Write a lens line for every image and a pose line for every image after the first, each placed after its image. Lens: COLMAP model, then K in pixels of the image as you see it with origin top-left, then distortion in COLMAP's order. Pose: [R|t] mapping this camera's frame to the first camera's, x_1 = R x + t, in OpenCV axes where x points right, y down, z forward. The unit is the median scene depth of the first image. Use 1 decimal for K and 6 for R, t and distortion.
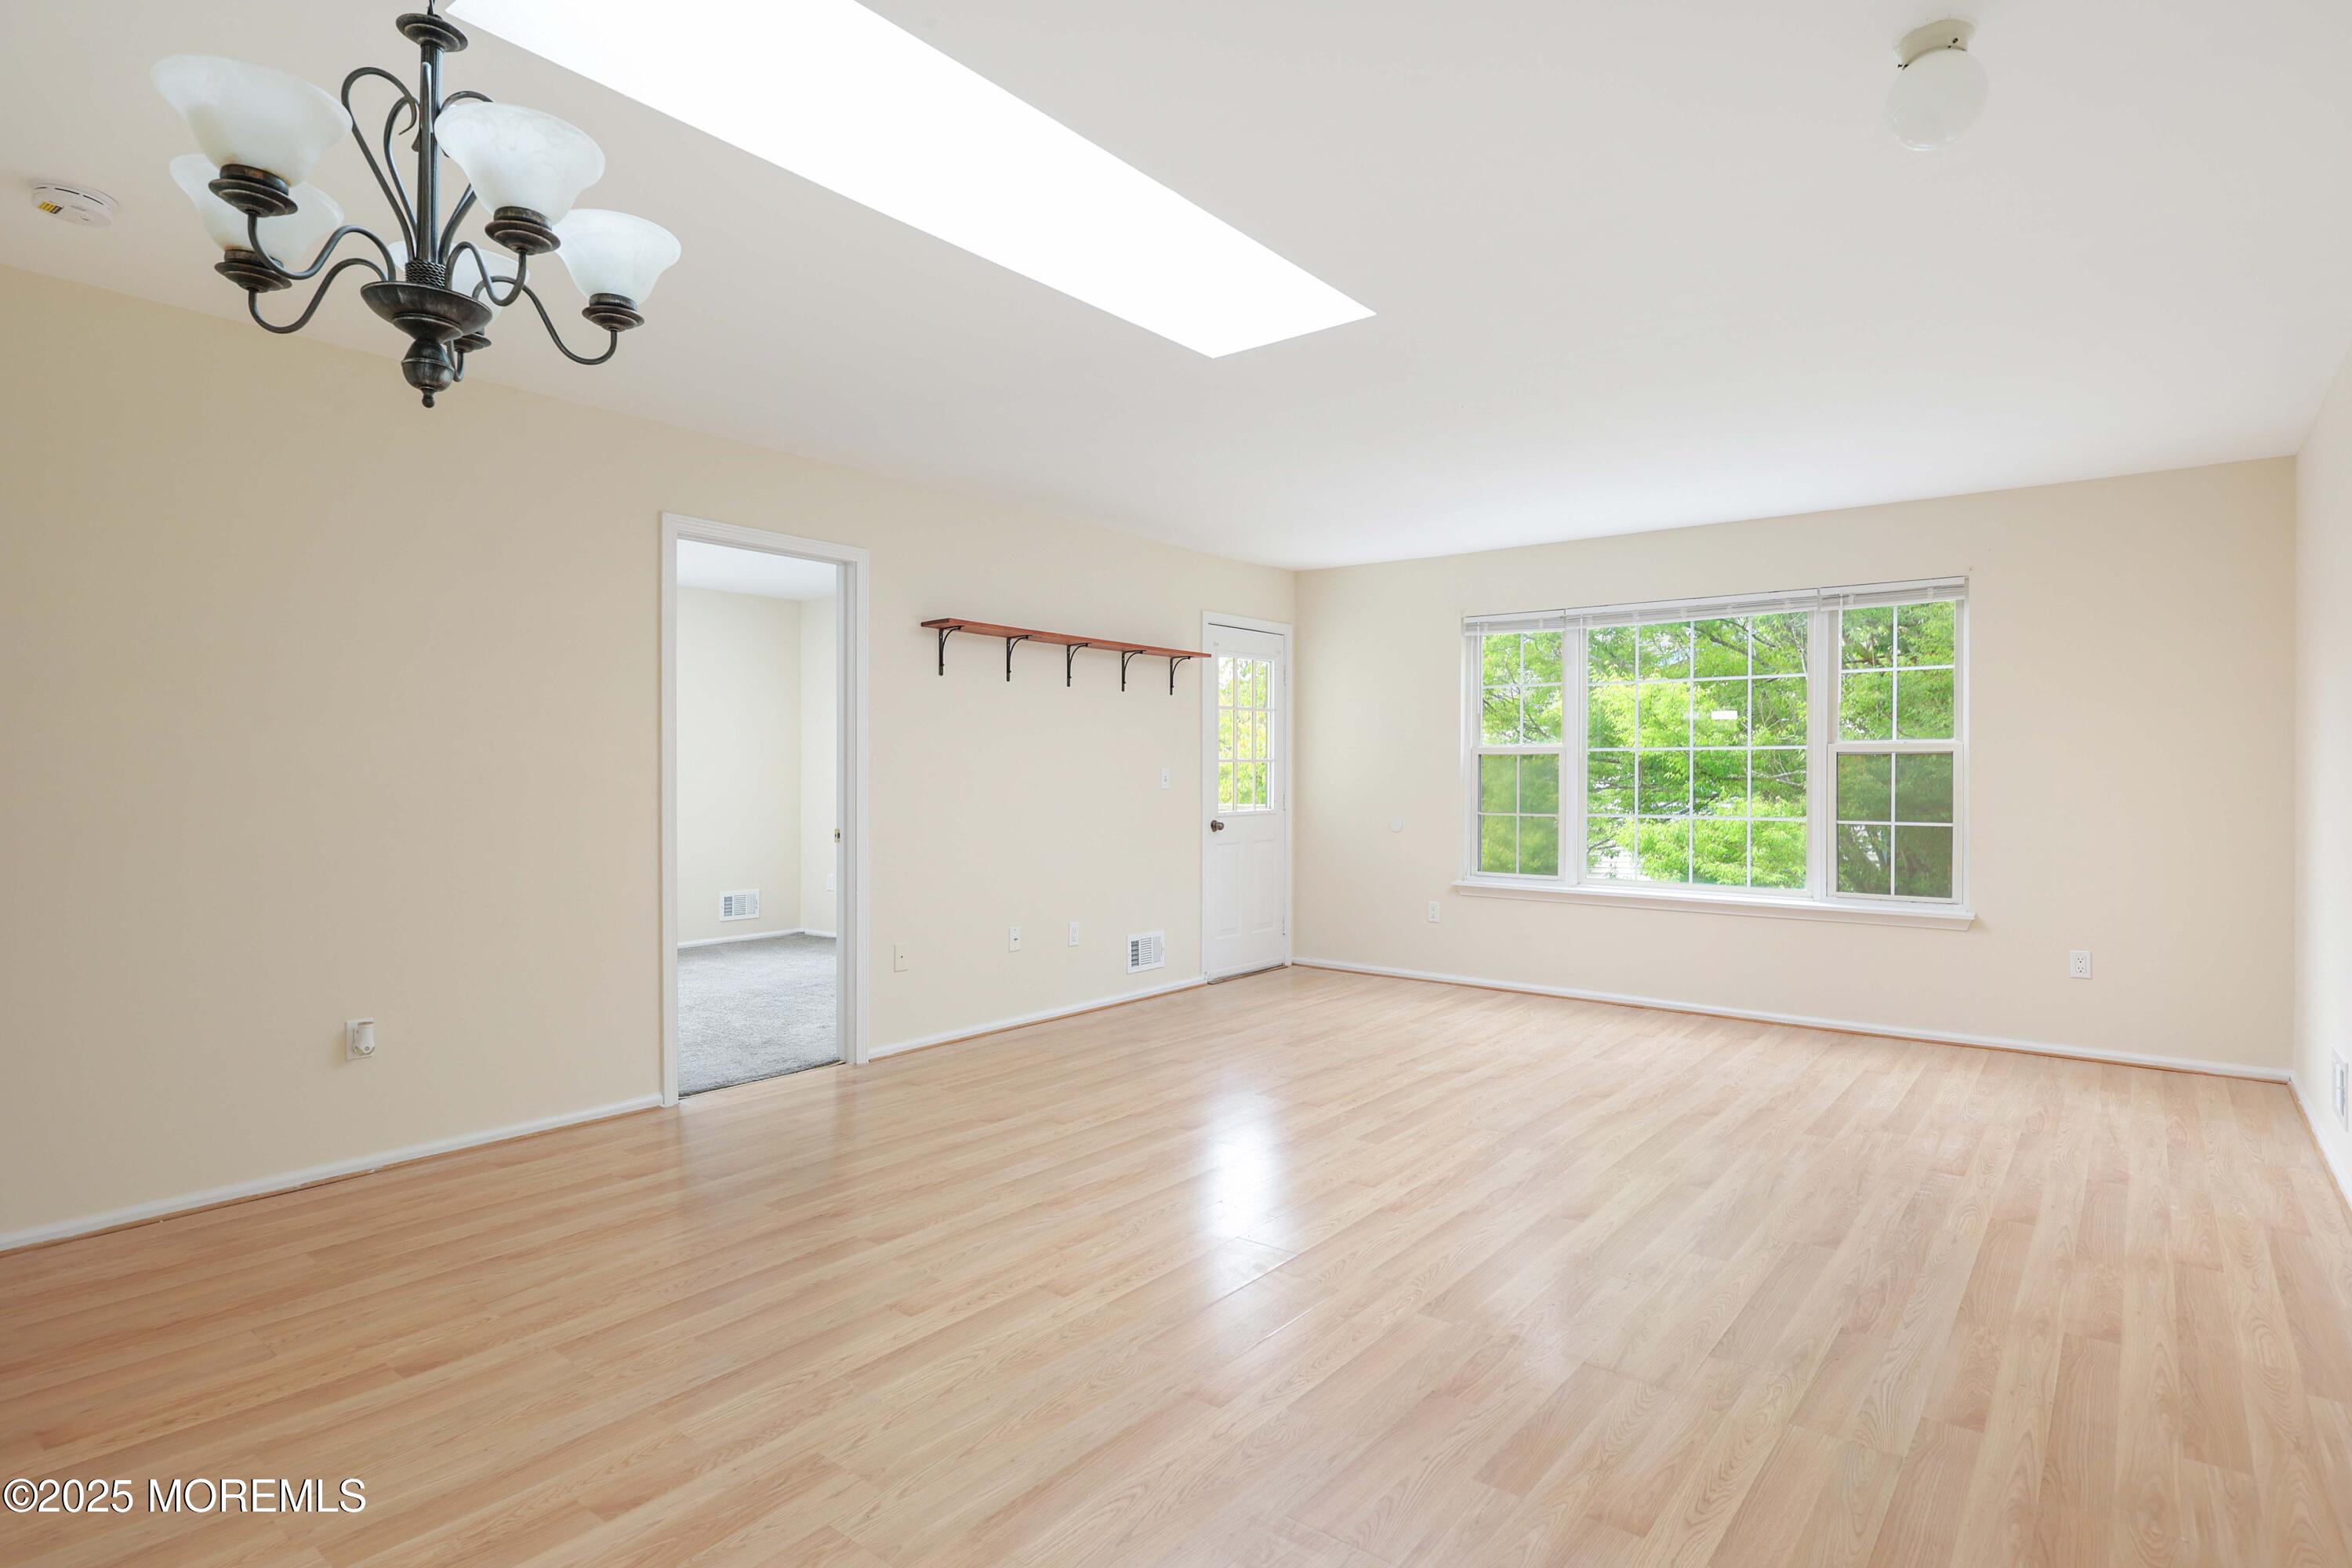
lens RADIAL K [[1216.1, 0, 1169.8], [0, 1216.1, 782.7], [0, 0, 1]] dist [-0.004785, 0.004344]
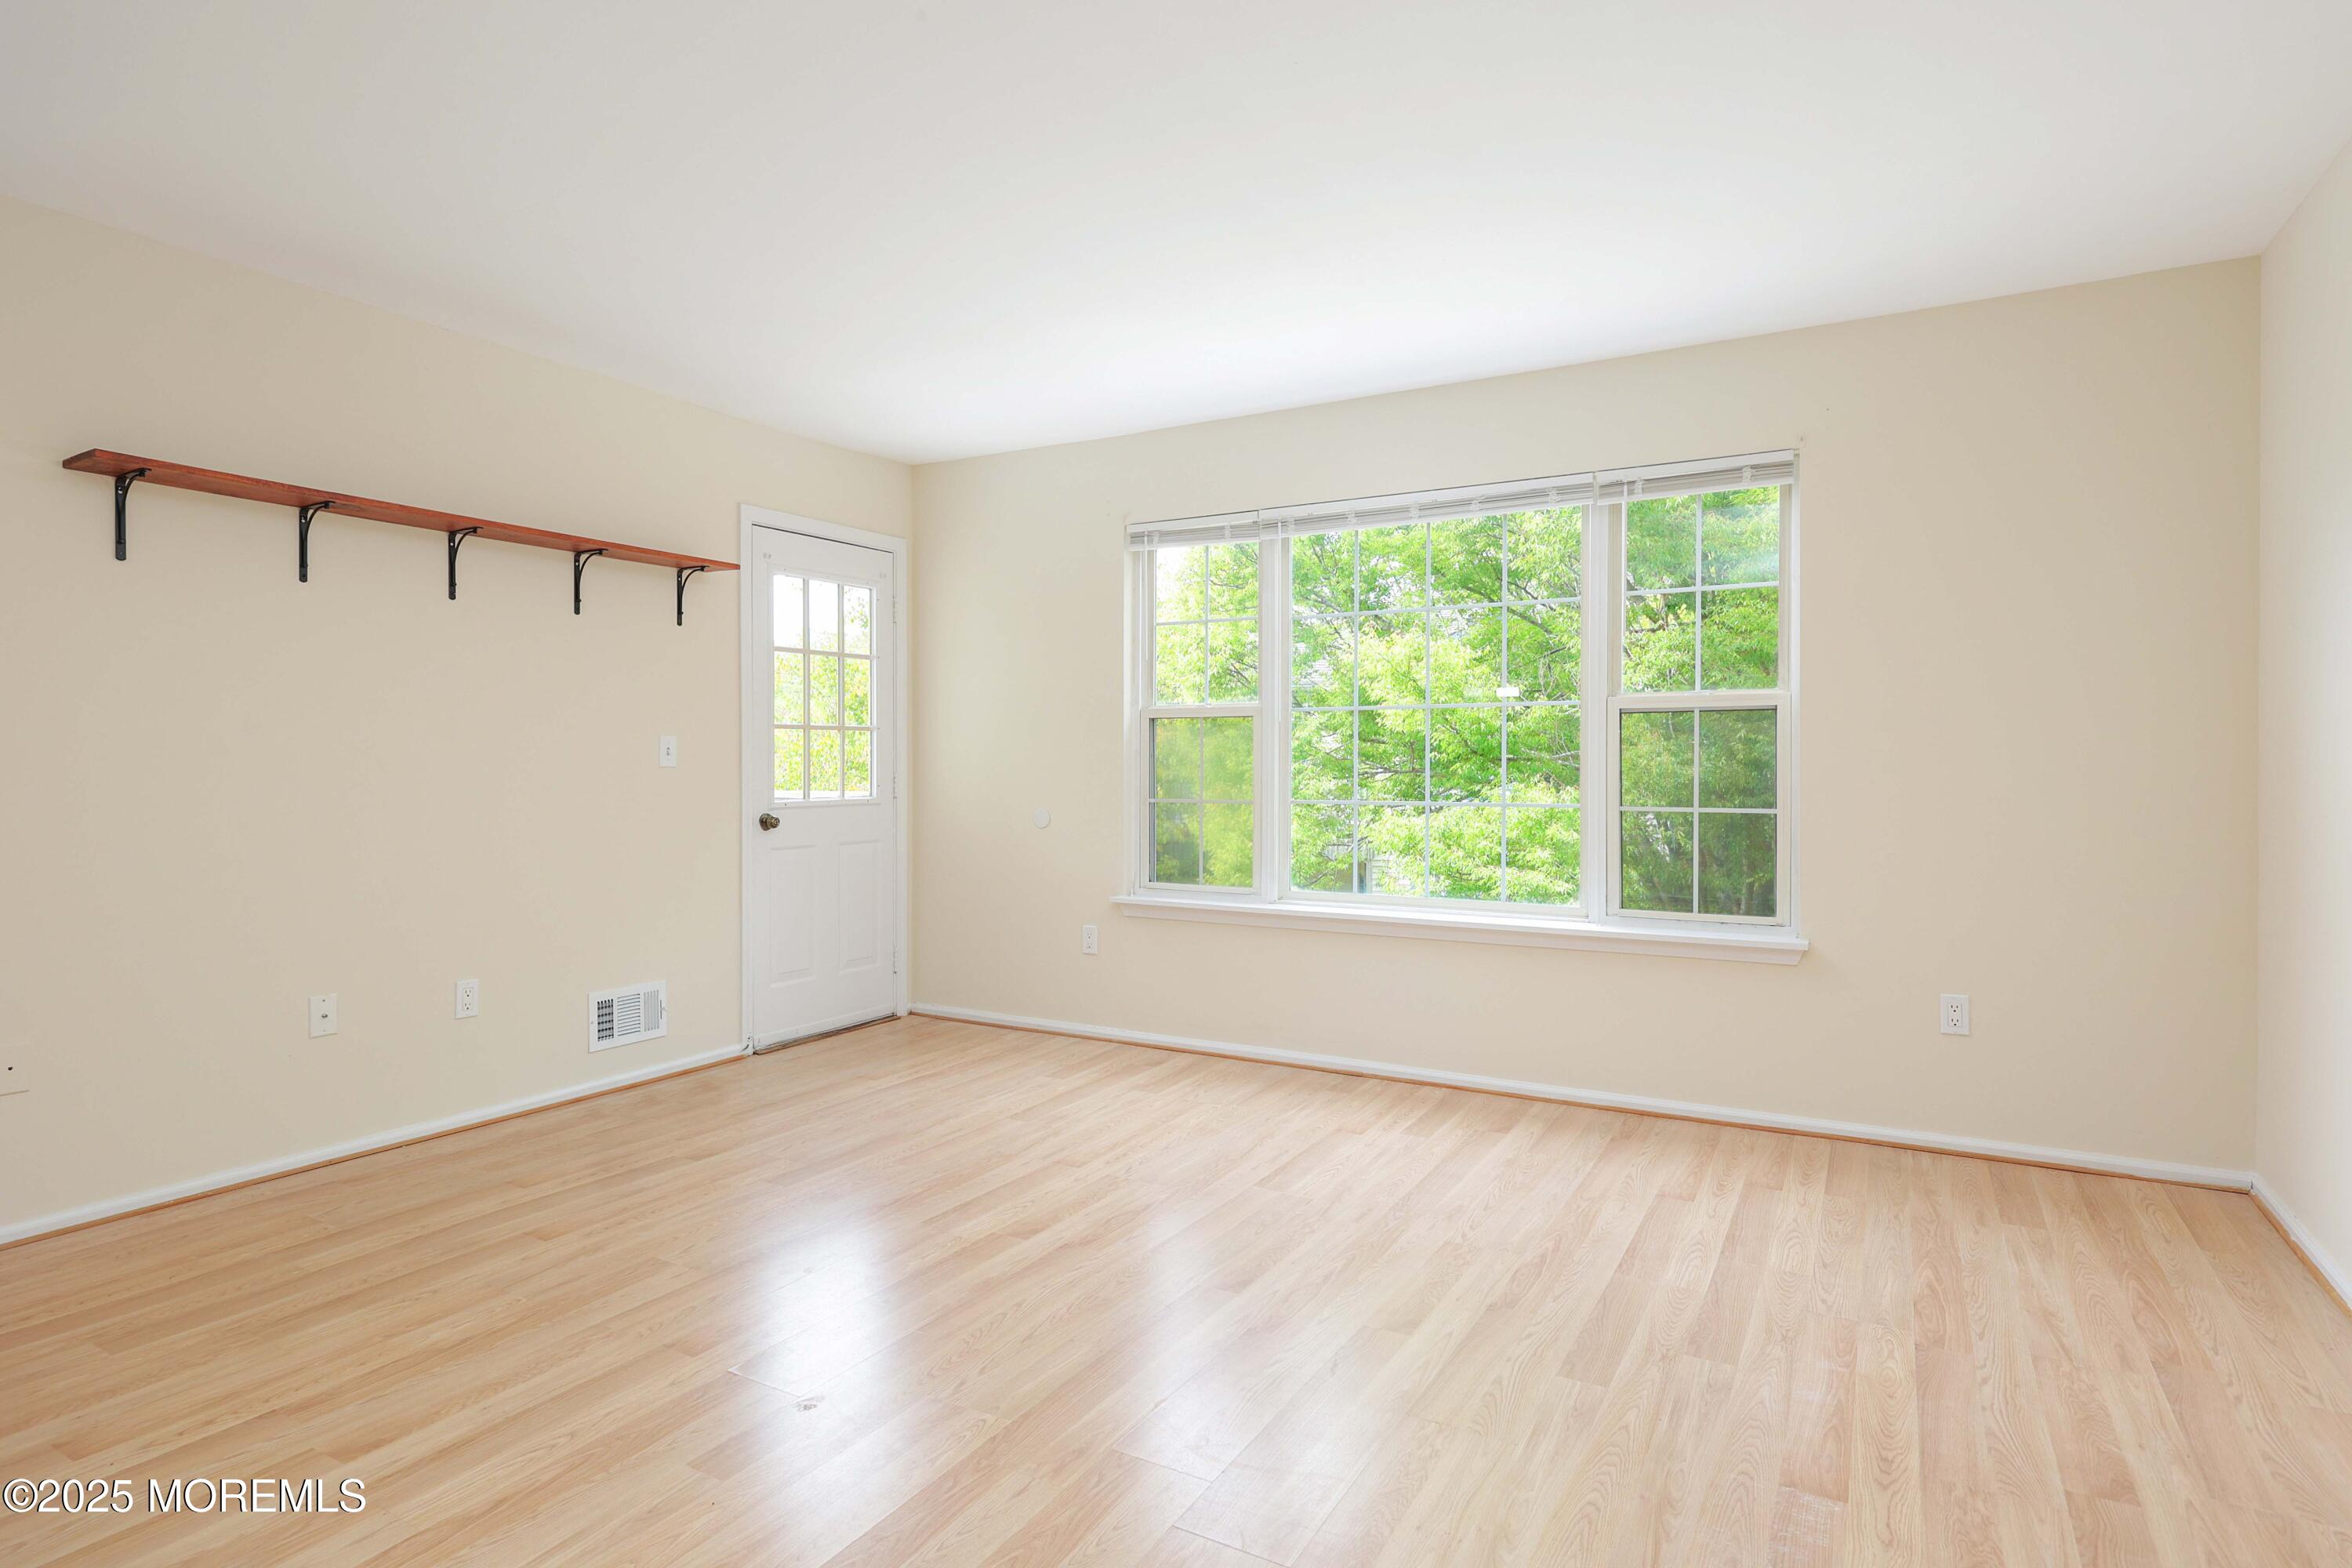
lens RADIAL K [[1236.9, 0, 1166.4], [0, 1236.9, 777.8], [0, 0, 1]] dist [0.013474, -0.004103]
pose [[0.989635, -0.003375, 0.143563, 0.236752], [0.003184, 0.999994, 0.001560, 0.015534], [-0.143567, -0.001087, 0.989640, 0.416886]]
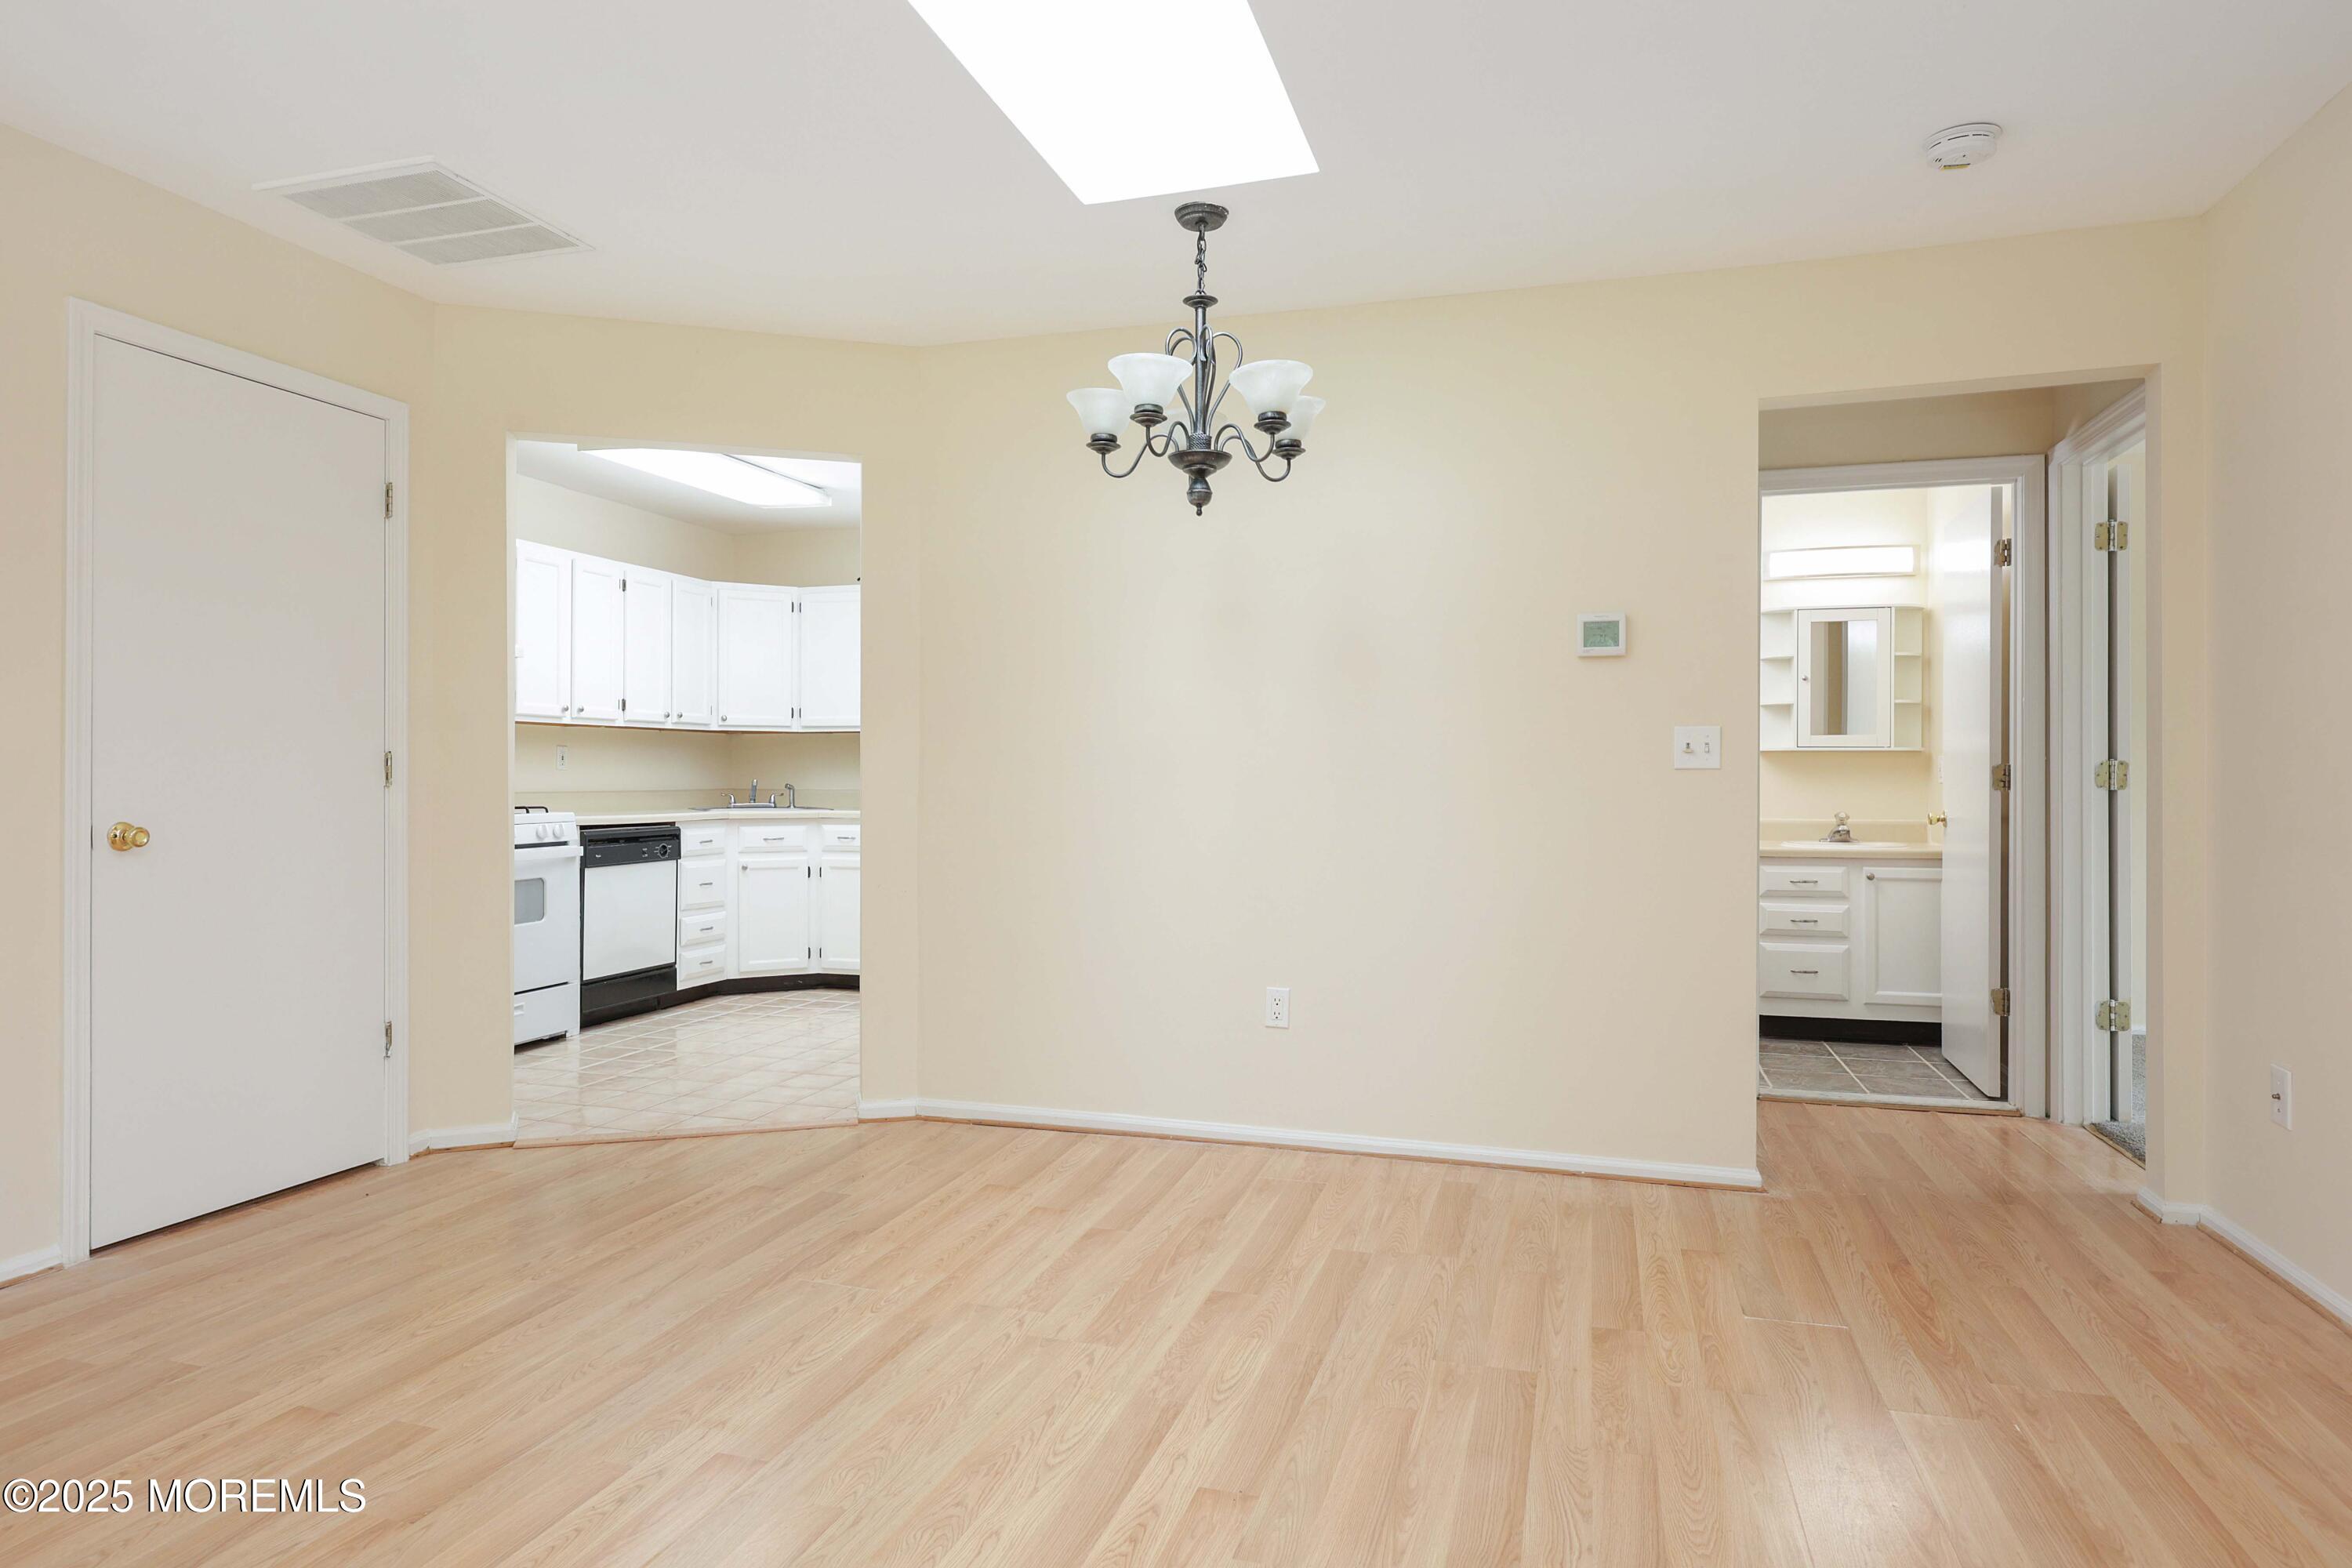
lens RADIAL K [[1341.3, 0, 1183.0], [0, 1341.3, 776.7], [0, 0, 1]] dist [-0.003749, -0.001461]
pose [[-0.925744, -0.006052, -0.378102, 0.048436], [-0.008332, 0.999956, 0.004394, 0.021847], [0.378059, 0.007218, -0.925753, 0.991632]]
